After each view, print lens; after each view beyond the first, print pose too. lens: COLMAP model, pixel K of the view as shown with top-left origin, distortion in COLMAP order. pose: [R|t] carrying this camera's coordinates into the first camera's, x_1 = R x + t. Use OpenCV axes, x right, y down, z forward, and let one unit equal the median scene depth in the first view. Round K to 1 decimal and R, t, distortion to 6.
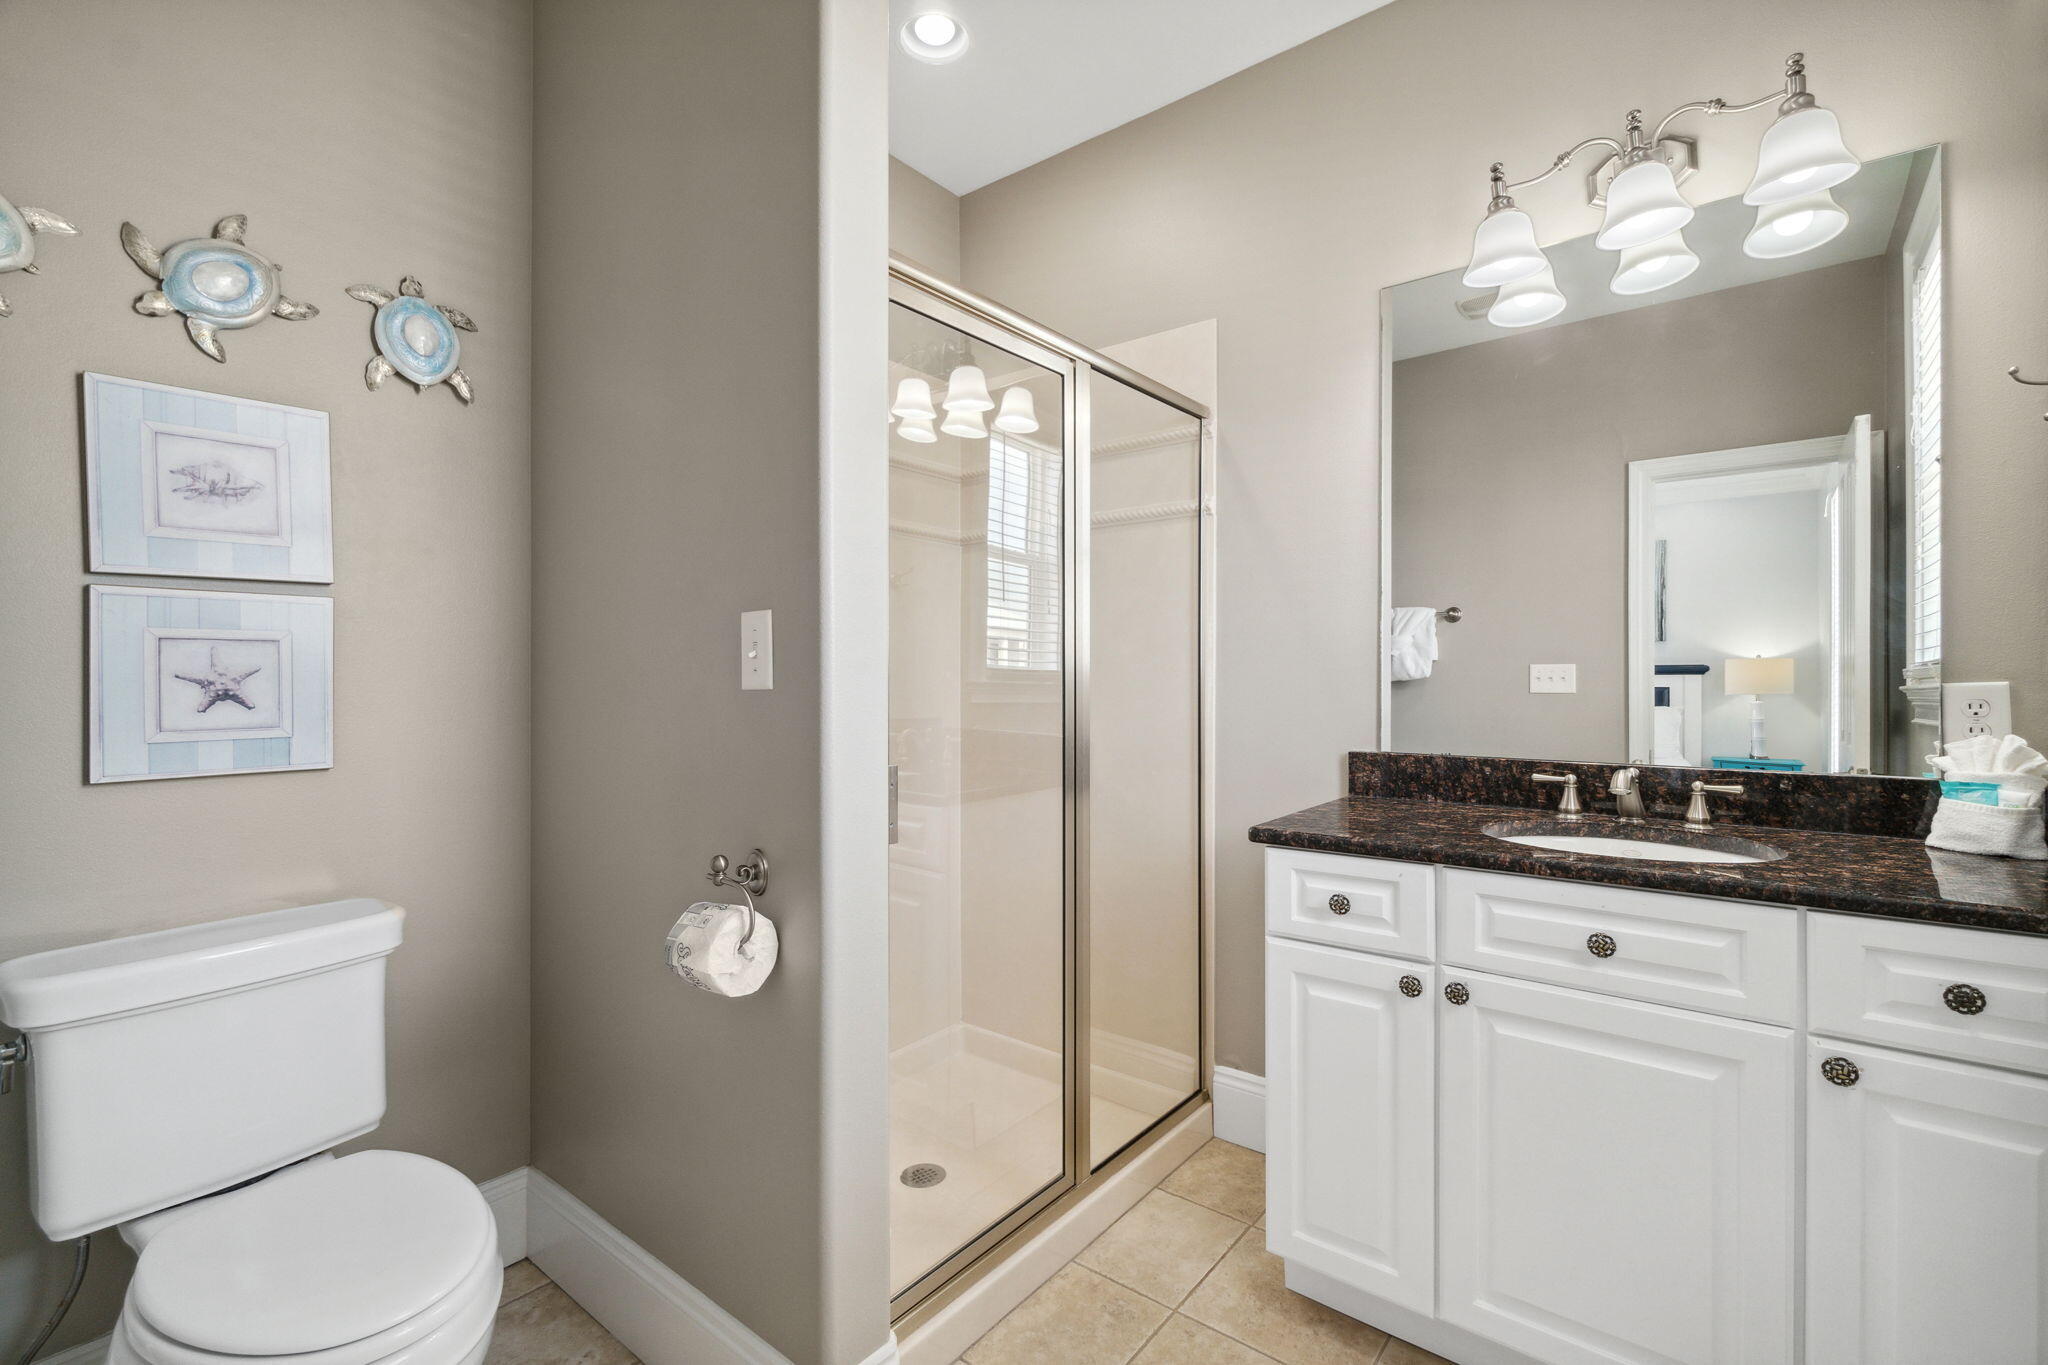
lens RADIAL K [[902.6, 0, 988.5], [0, 902.6, 662.6], [0, 0, 1]] dist [-0.003783, 0.000244]
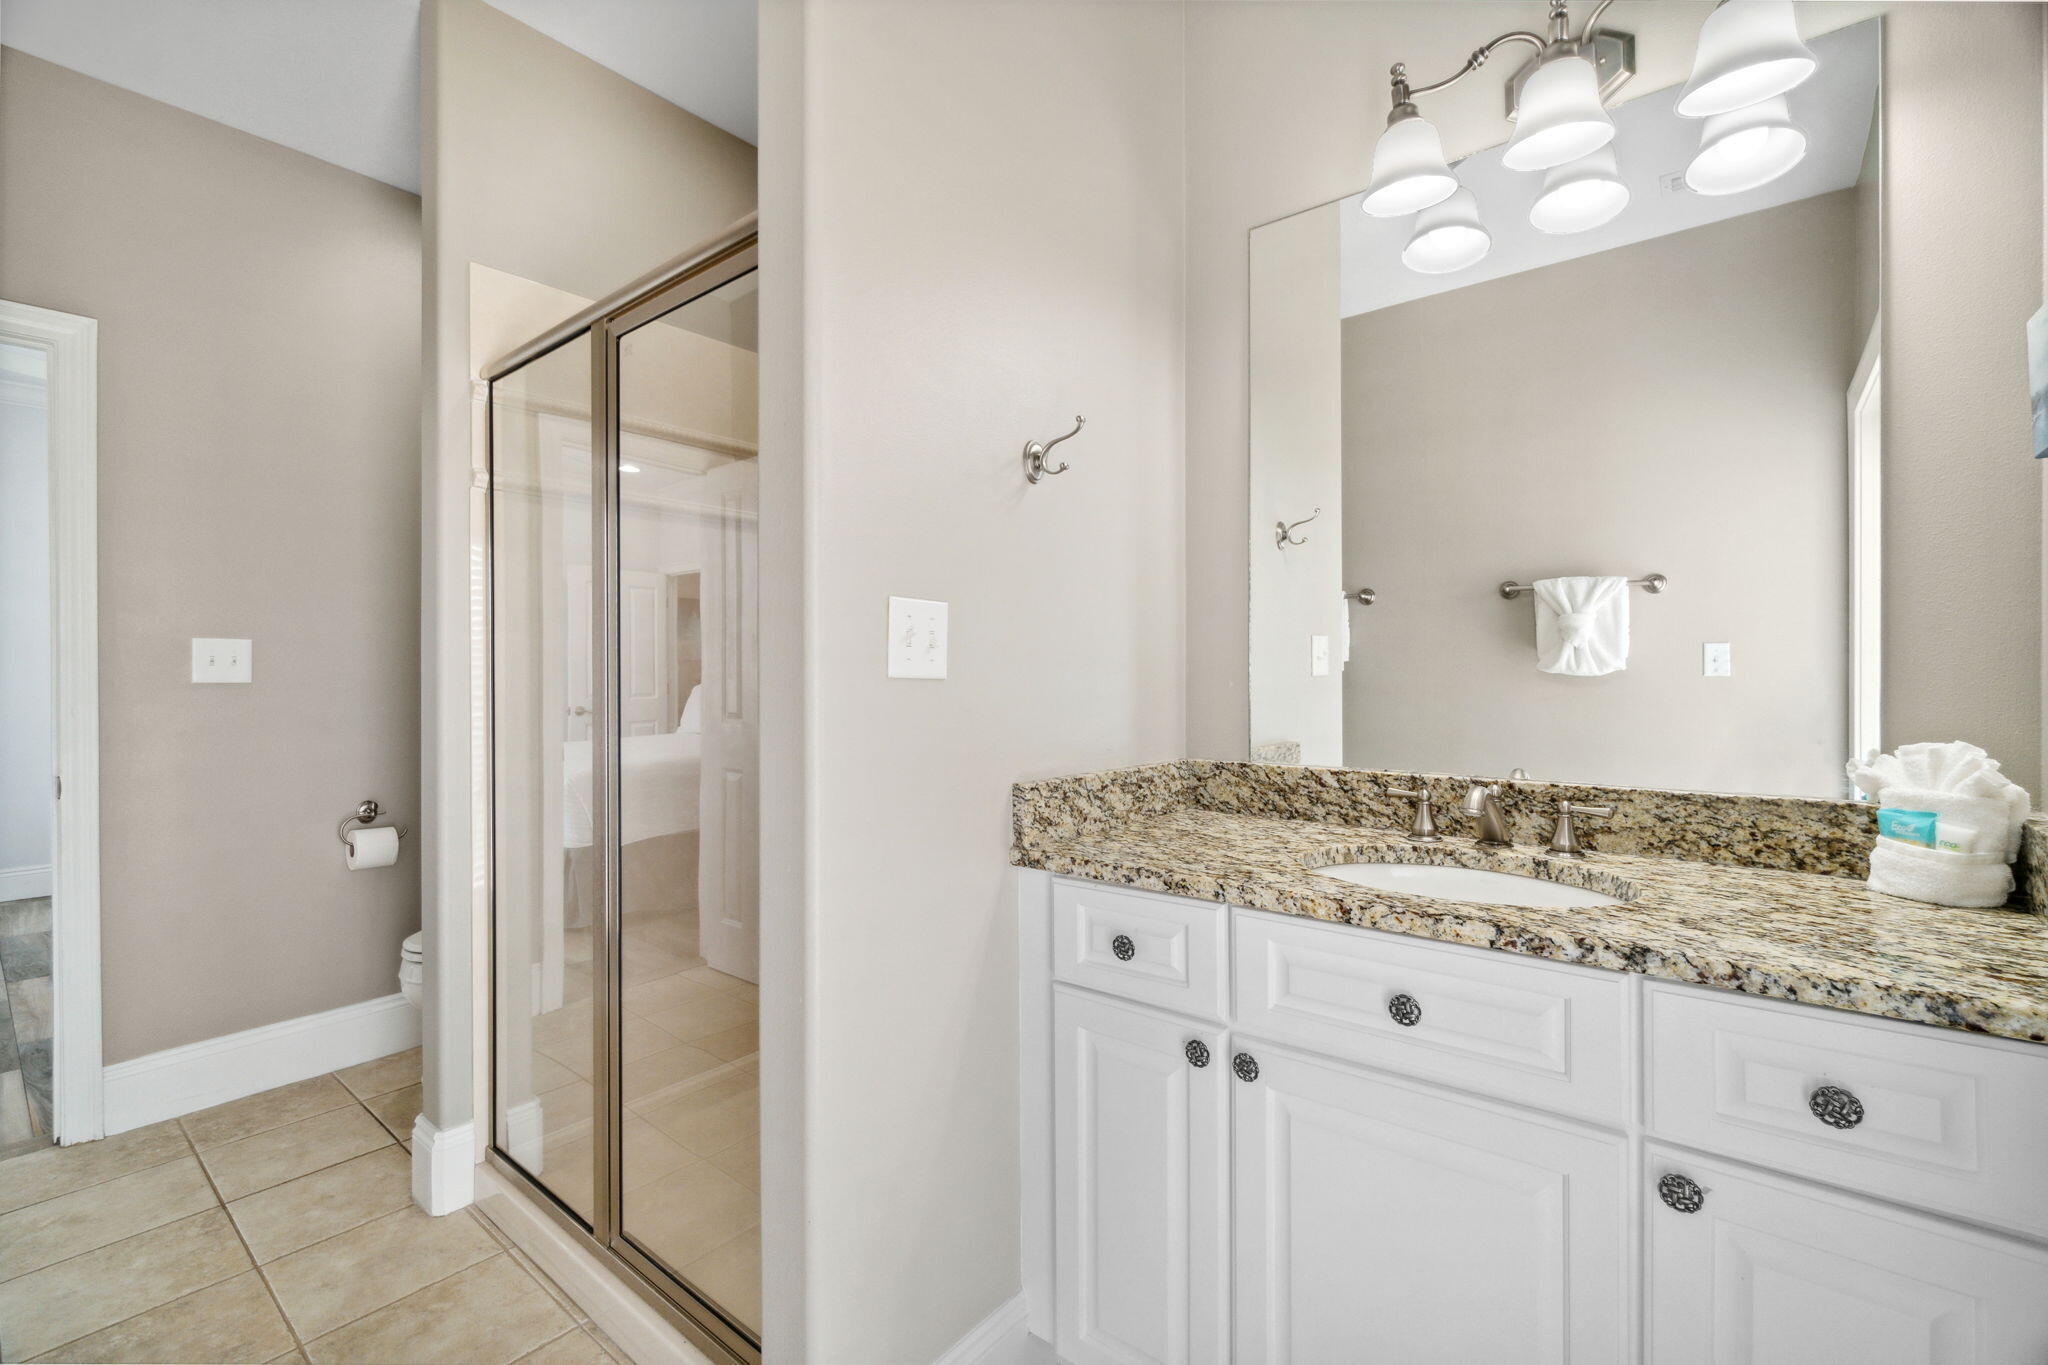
lens RADIAL K [[902.6, 0, 1047.1], [0, 902.6, 671.4], [0, 0, 1]] dist [-0.003783, 0.000244]
pose [[0.999975, 0.006973, 0.001319, 0.245603], [-0.006990, 0.999882, 0.013661, 0.007563], [-0.001224, -0.013670, 0.999906, 0.150836]]
